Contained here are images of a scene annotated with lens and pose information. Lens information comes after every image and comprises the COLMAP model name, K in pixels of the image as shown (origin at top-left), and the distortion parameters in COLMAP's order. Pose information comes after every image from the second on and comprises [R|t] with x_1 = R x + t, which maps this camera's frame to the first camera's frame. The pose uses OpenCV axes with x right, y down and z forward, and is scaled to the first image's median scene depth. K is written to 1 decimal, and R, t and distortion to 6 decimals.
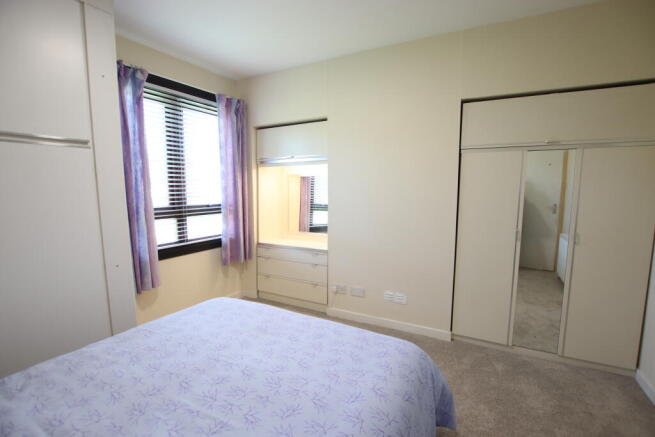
lens RADIAL K [[301.9, 0, 330.5], [0, 301.9, 224.3], [0, 0, 1]] dist [-0.026534, 0.001776]
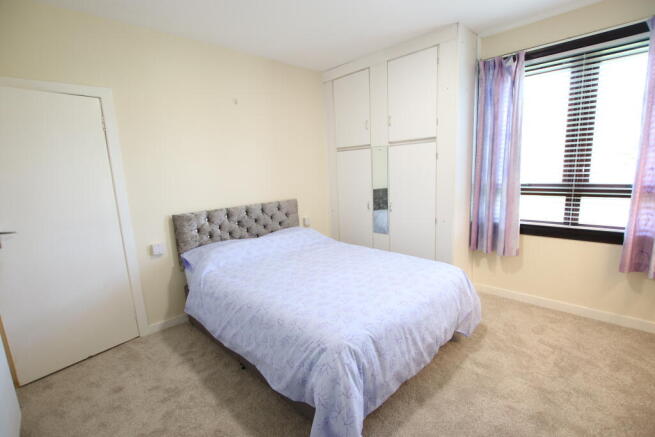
lens RADIAL K [[301.9, 0, 330.5], [0, 301.9, 224.3], [0, 0, 1]] dist [-0.026534, 0.001776]
pose [[-0.295002, 0.182301, -0.937945, 0.585876], [-0.072676, 0.974506, 0.212265, -0.083701], [0.952729, 0.130784, -0.274232, 0.627632]]
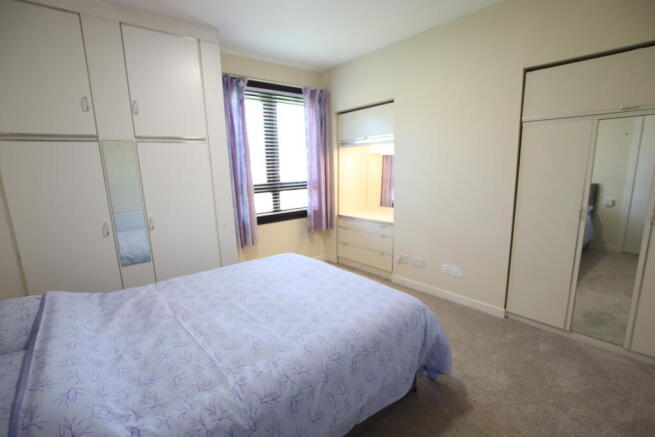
lens RADIAL K [[301.9, 0, 330.5], [0, 301.9, 224.3], [0, 0, 1]] dist [-0.026534, 0.001776]
pose [[0.930528, 0.044811, -0.363469, 0.199076], [-0.017112, 0.996722, 0.079074, 0.008543], [0.365821, -0.067360, 0.928244, -0.109178]]
